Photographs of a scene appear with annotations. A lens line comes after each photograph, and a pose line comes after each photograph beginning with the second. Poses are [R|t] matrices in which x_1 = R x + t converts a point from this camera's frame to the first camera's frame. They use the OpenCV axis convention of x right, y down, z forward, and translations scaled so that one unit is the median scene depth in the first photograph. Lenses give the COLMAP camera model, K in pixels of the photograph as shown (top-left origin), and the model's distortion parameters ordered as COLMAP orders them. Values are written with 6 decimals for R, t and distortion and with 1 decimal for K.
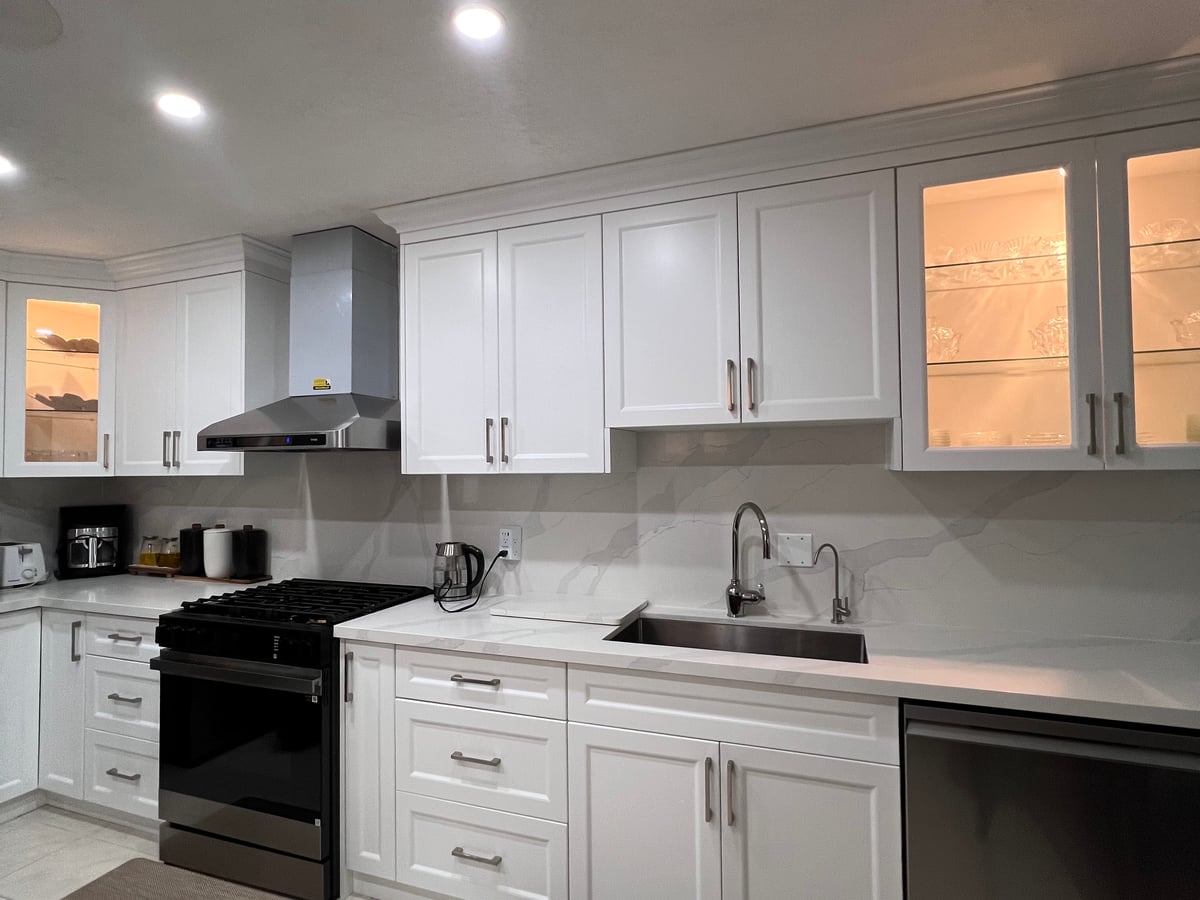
lens RADIAL K [[644.3, 0, 600.0], [0, 644.3, 450.0], [0, 0, 1]] dist [-0.000908, 0.001774]
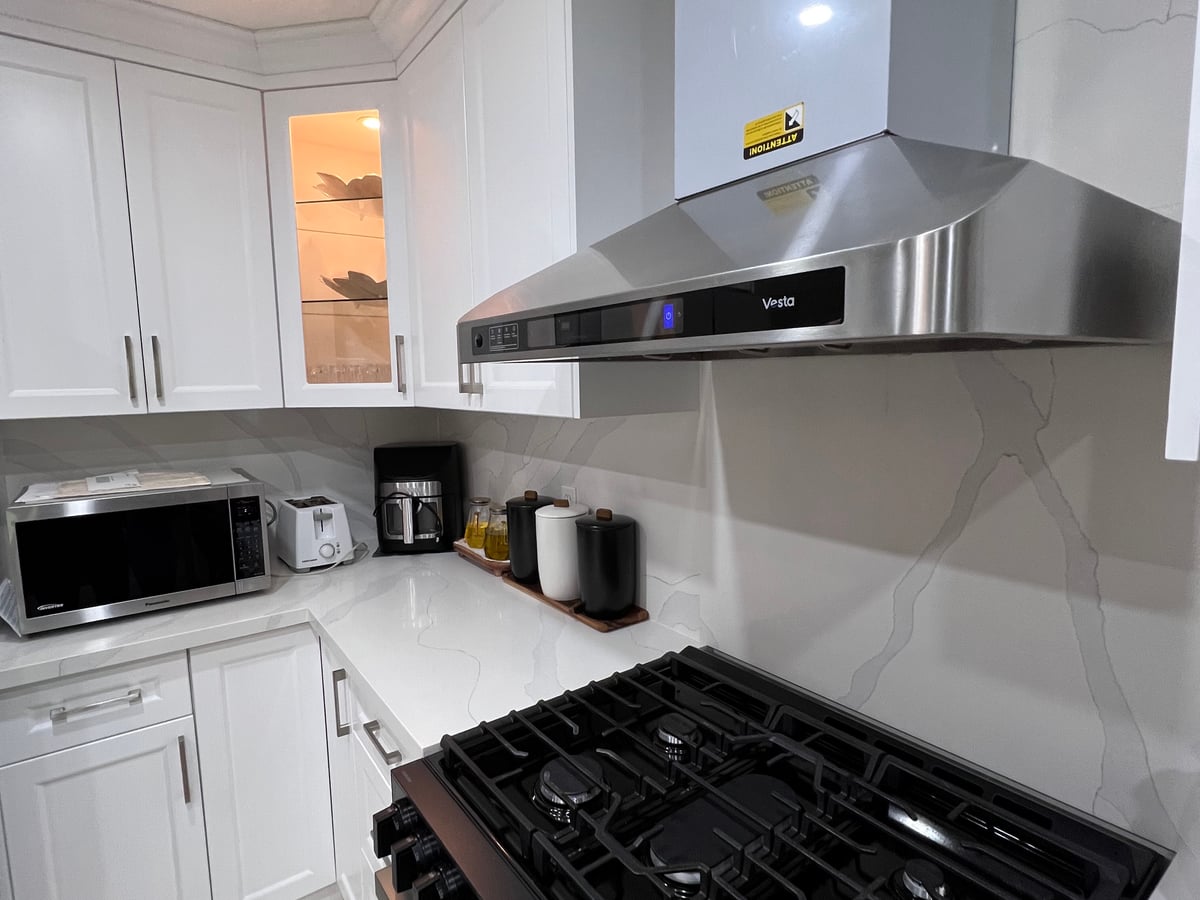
lens RADIAL K [[644.3, 0, 600.0], [0, 644.3, 450.0], [0, 0, 1]] dist [-0.000908, 0.001774]
pose [[0.841025, 0.055368, -0.538155, -0.286646], [0.024479, 0.989835, 0.140096, 0.000987], [0.540441, -0.130998, 0.831121, 0.597388]]
